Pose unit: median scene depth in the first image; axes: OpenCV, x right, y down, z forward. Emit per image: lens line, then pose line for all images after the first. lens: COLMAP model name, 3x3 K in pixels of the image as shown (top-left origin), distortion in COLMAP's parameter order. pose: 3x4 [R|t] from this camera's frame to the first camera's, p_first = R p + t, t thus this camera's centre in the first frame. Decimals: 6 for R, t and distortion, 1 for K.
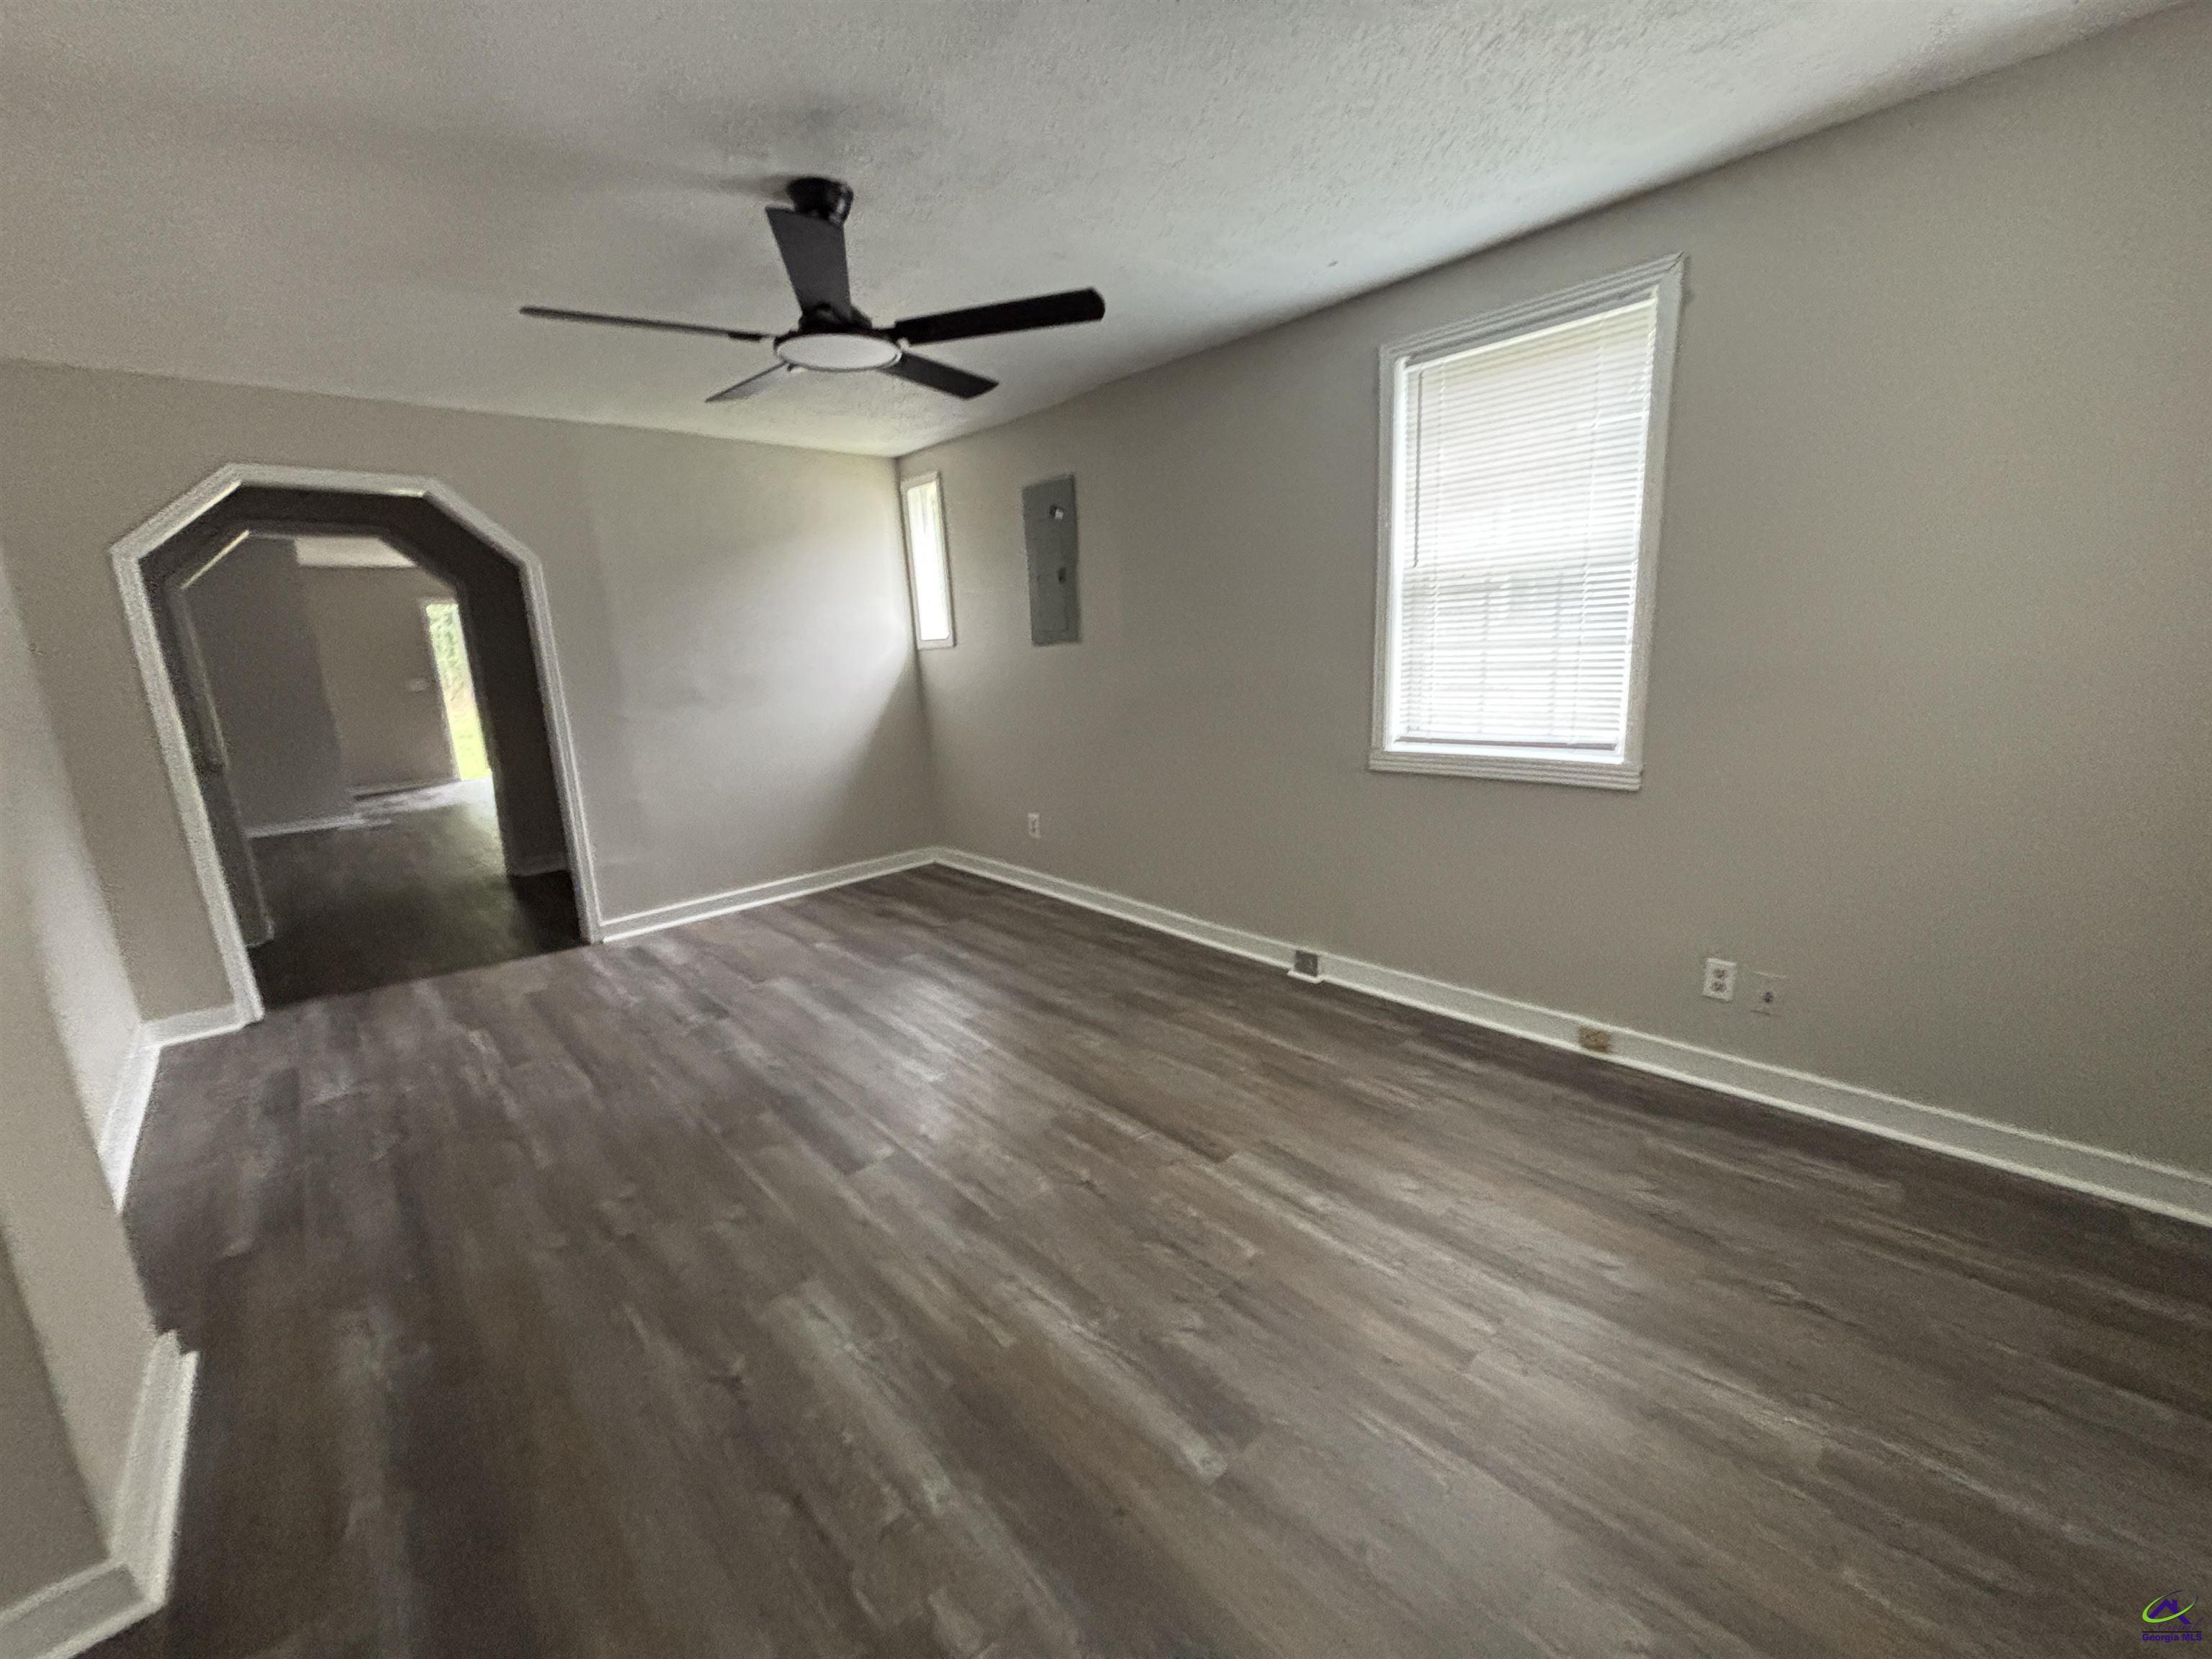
lens RADIAL K [[882.7, 0, 1102.3], [0, 882.7, 823.7], [0, 0, 1]] dist [0.005264, -0.000091]
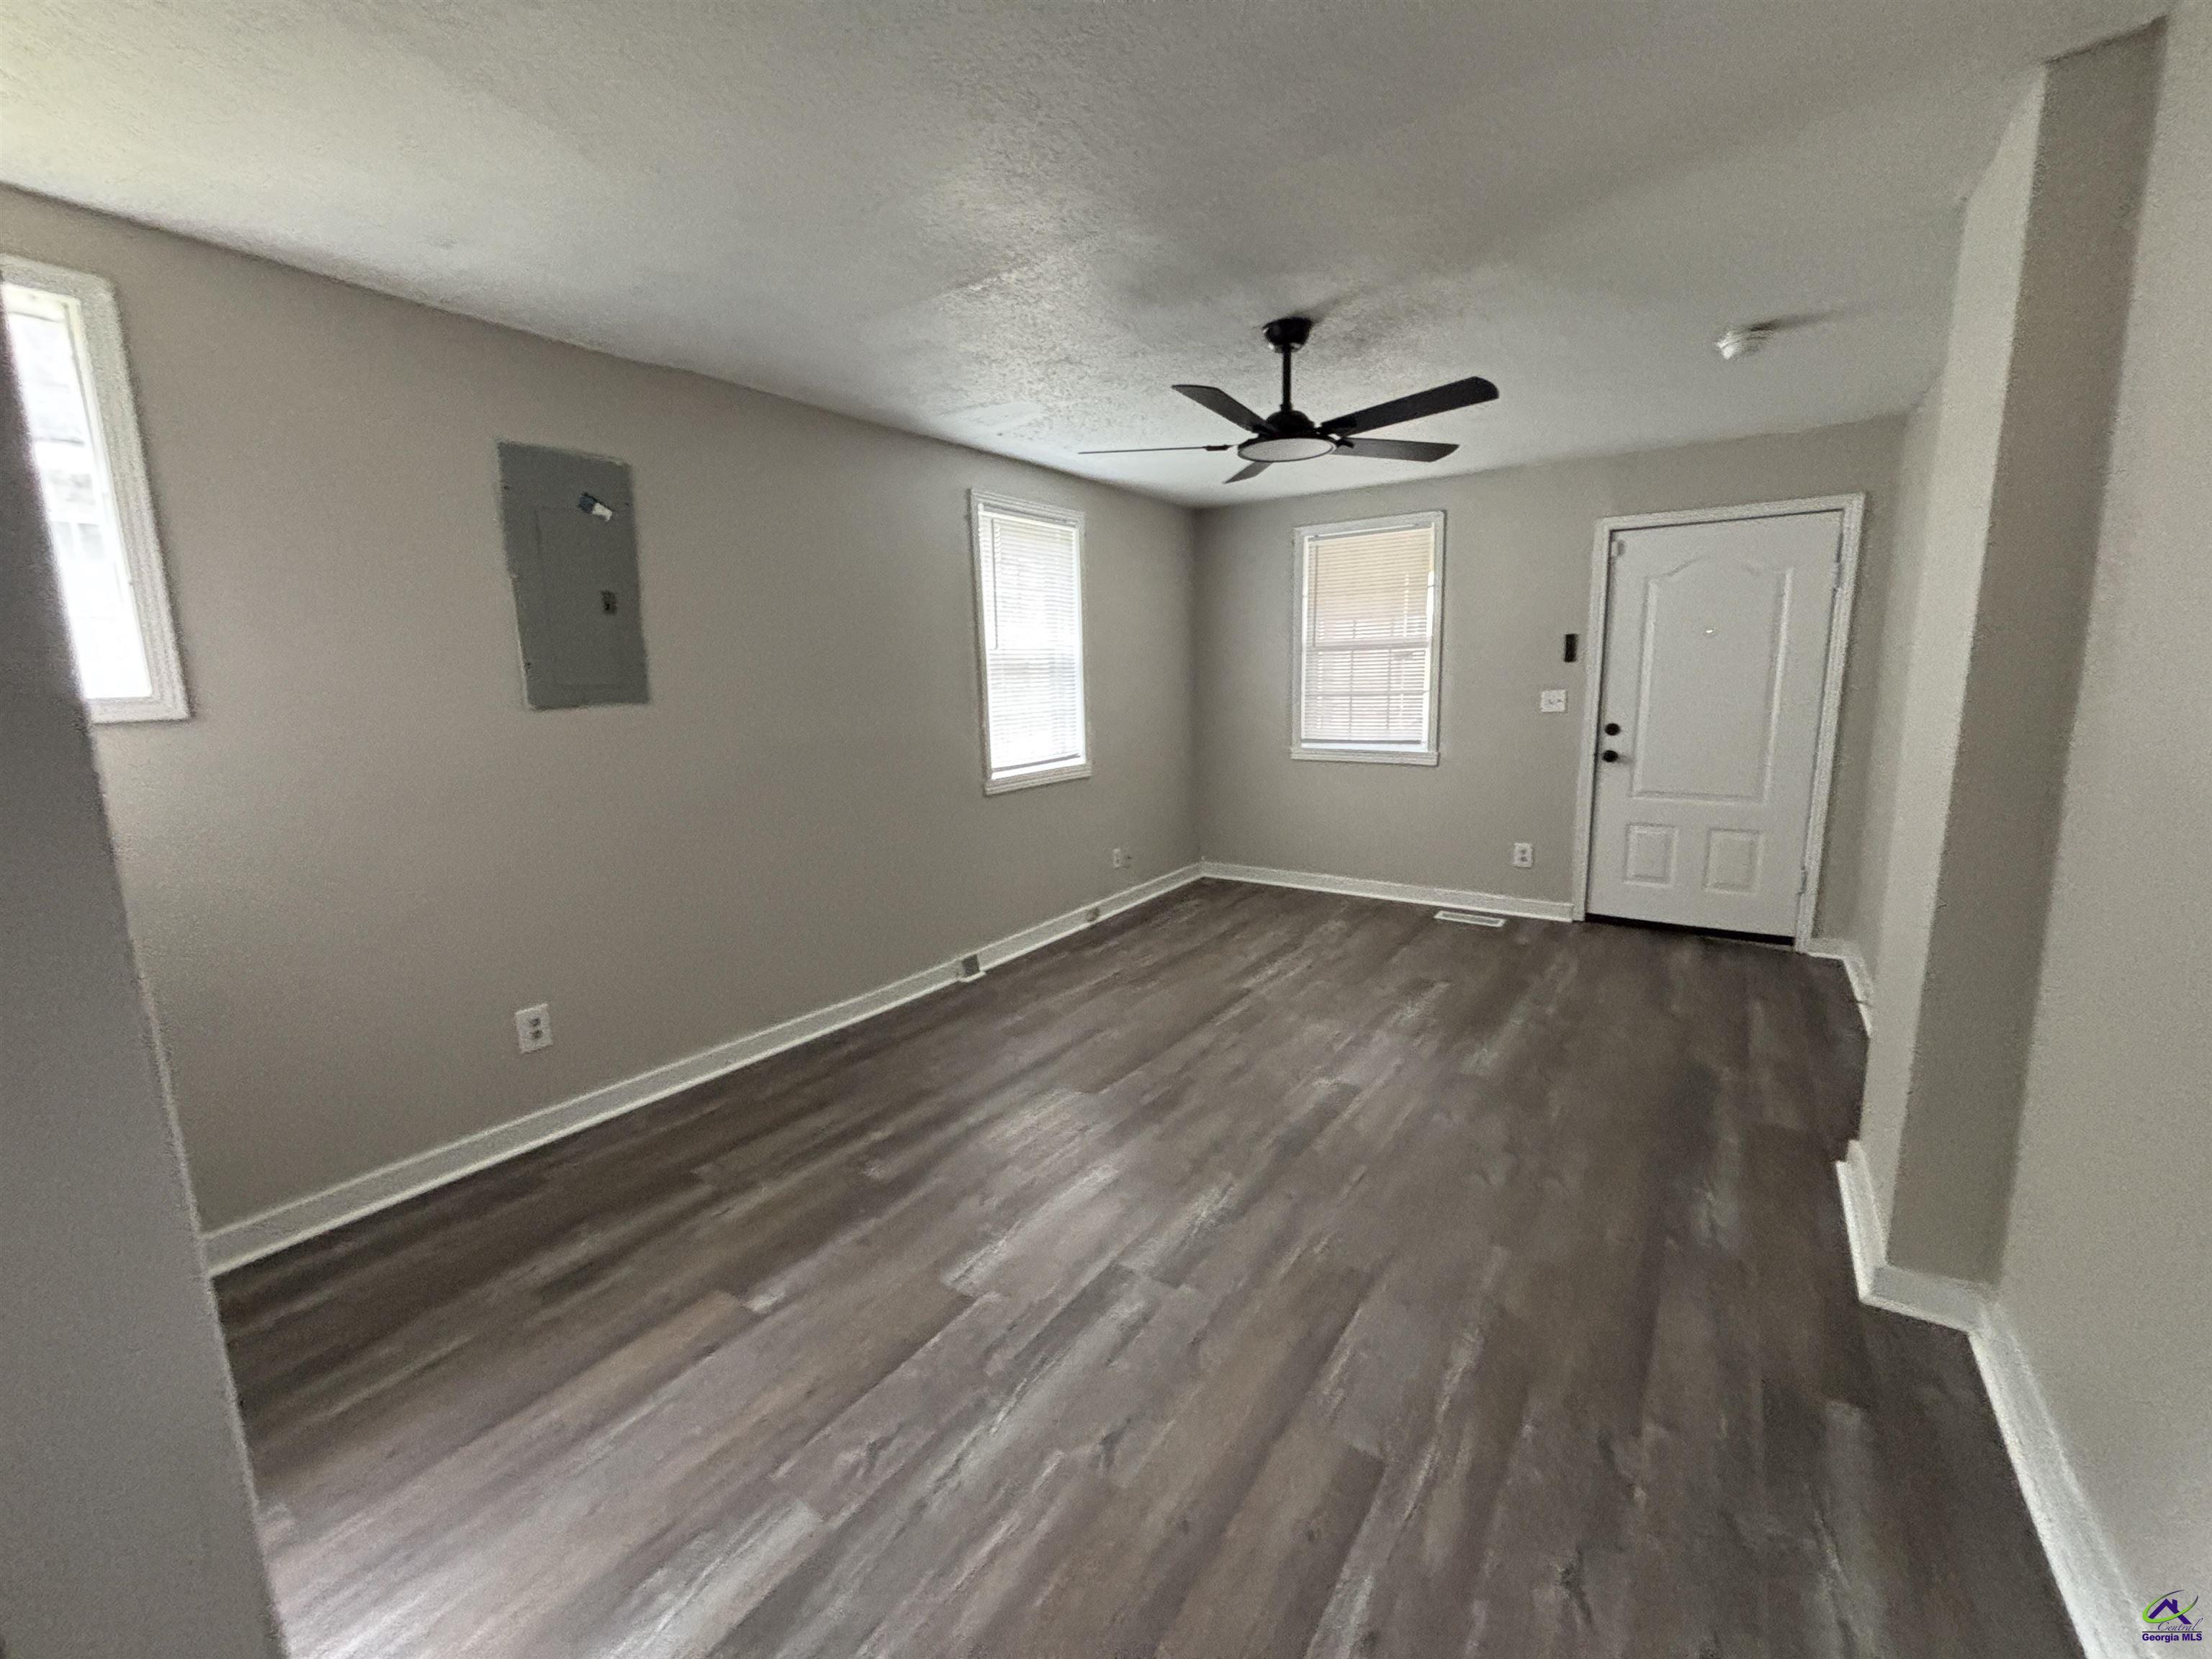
lens RADIAL K [[916.2, 0, 1072.7], [0, 916.2, 829.9], [0, 0, 1]] dist [0.013916, -0.000213]
pose [[-0.203734, -0.110331, 0.972789, -1.063586], [0.237477, 0.958386, 0.158433, -0.197108], [-0.949788, 0.263294, -0.169055, 1.114844]]
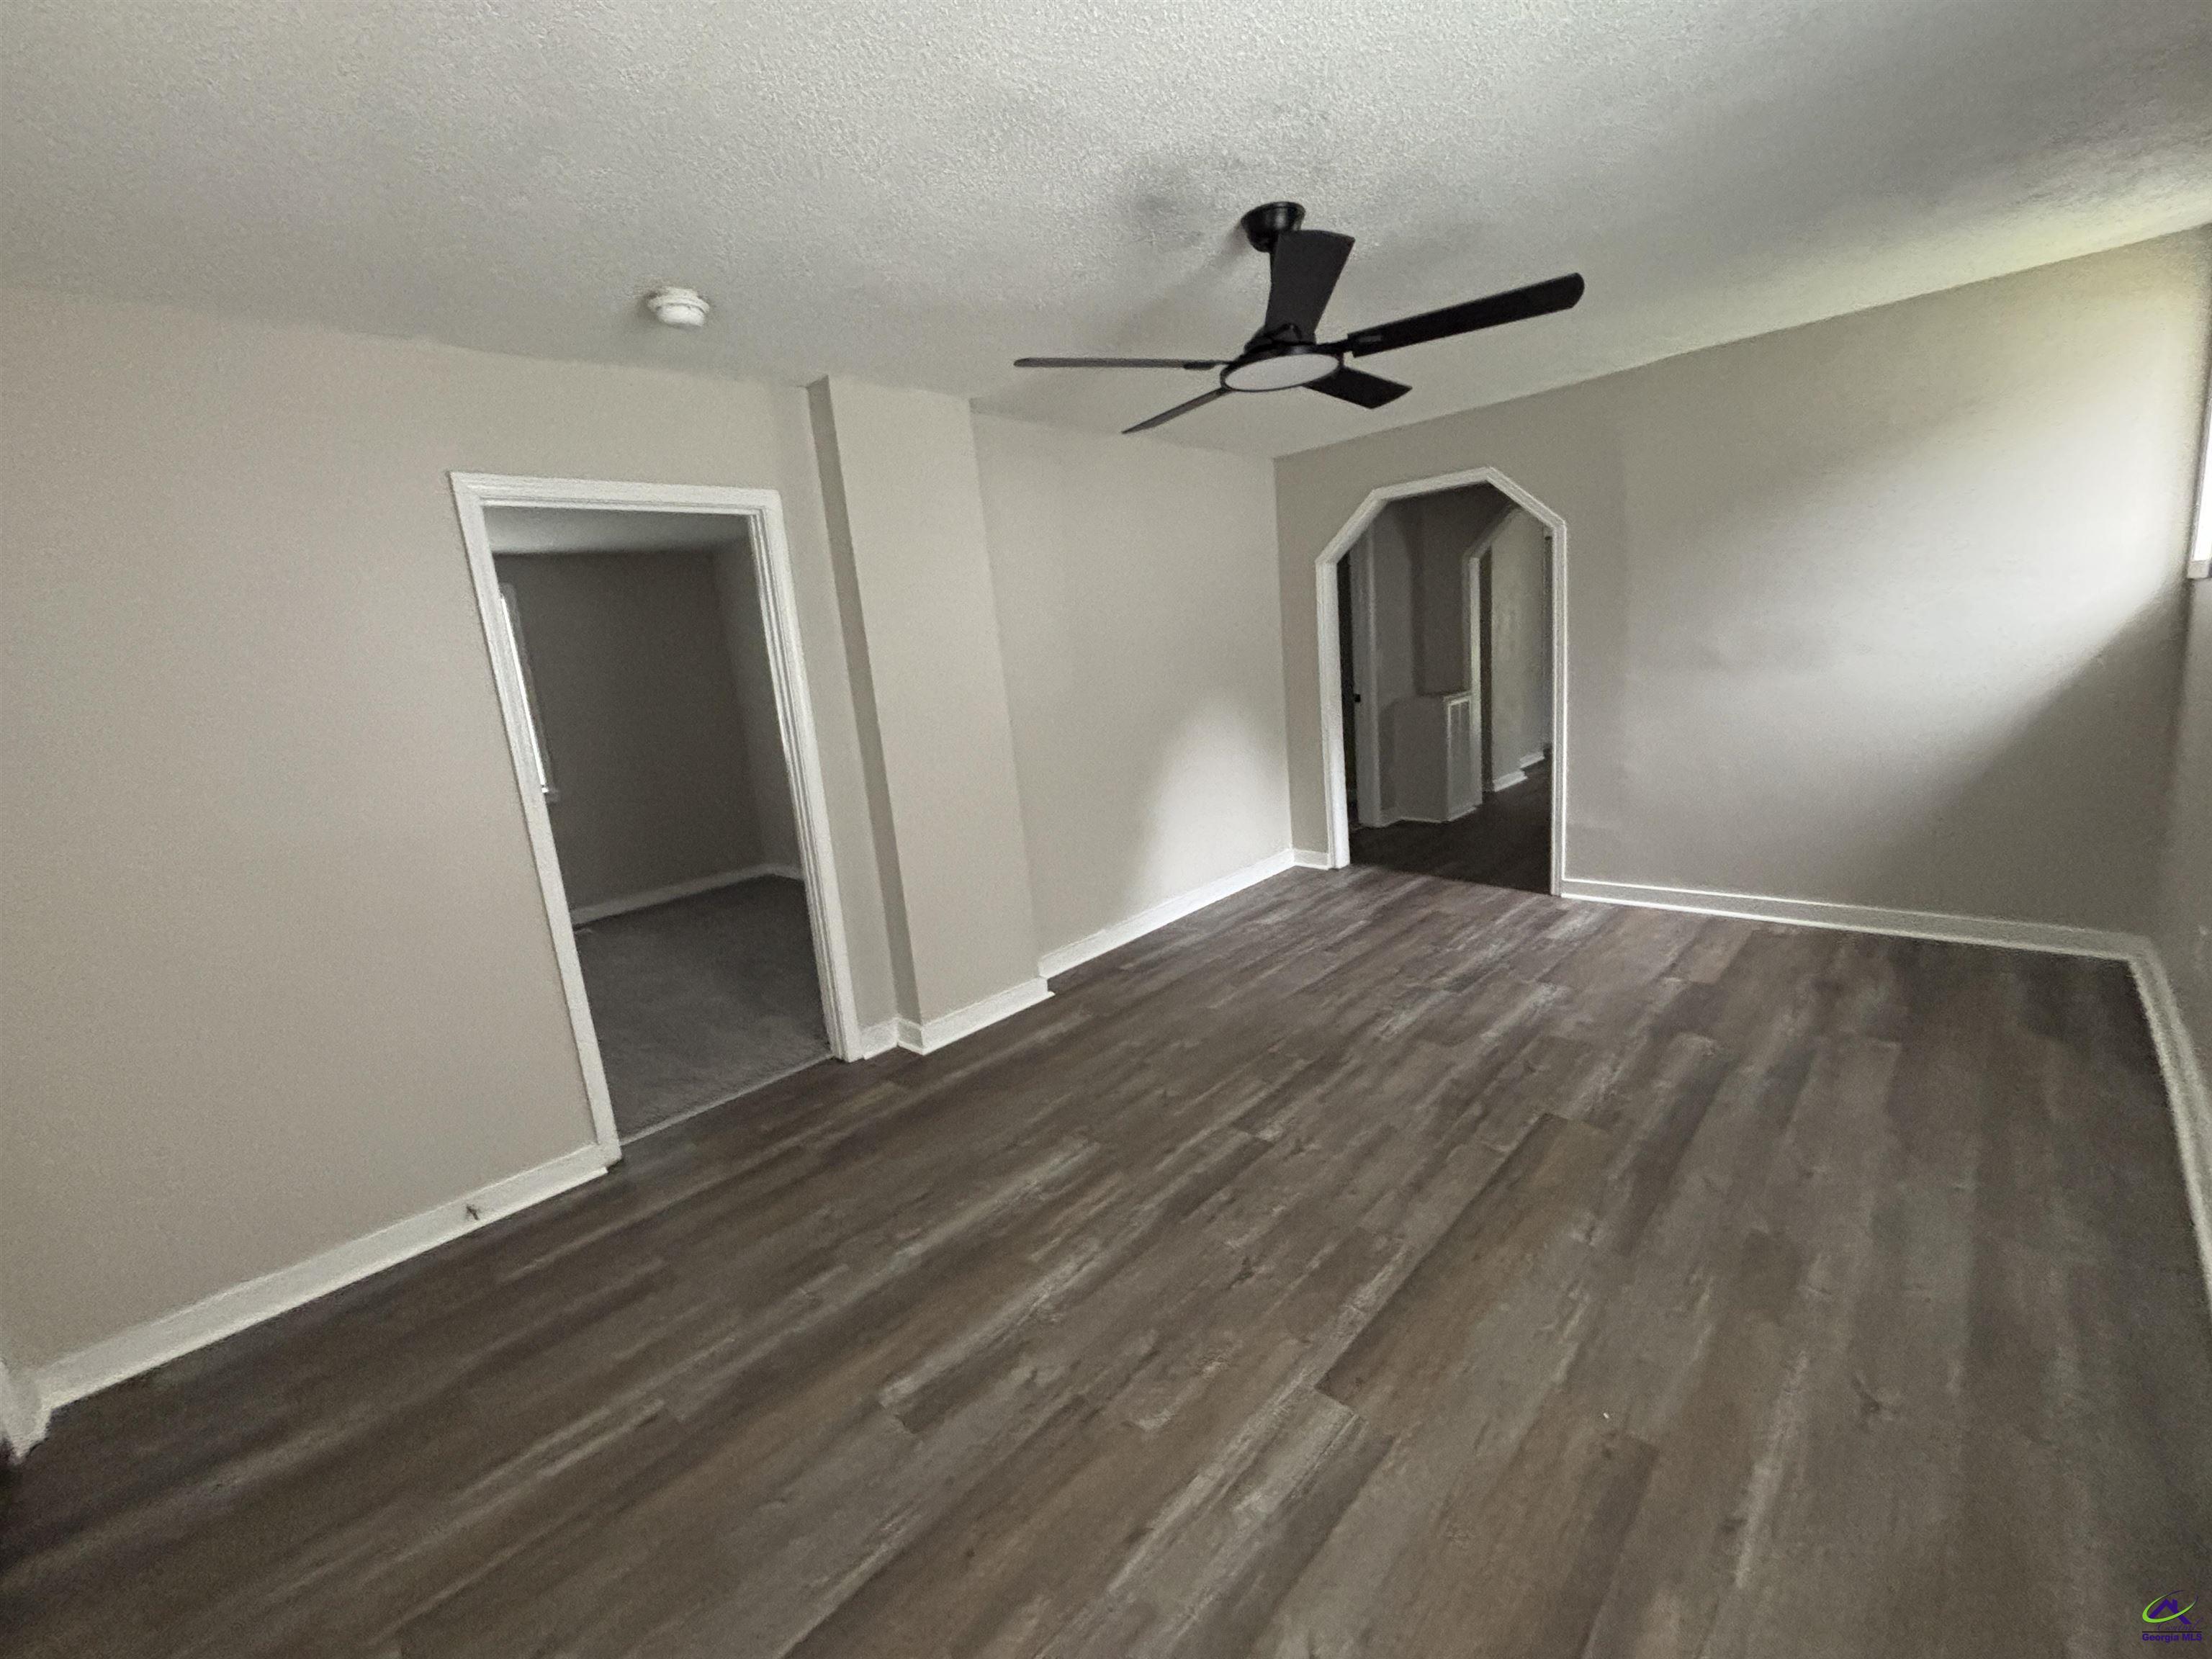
lens RADIAL K [[882.7, 0, 1102.3], [0, 882.7, 823.7], [0, 0, 1]] dist [0.005264, -0.000091]
pose [[0.067772, 0.233612, -0.969965, 0.526138], [-0.121493, 0.966898, 0.224384, -0.158620], [0.990276, 0.102637, 0.093911, 0.505285]]
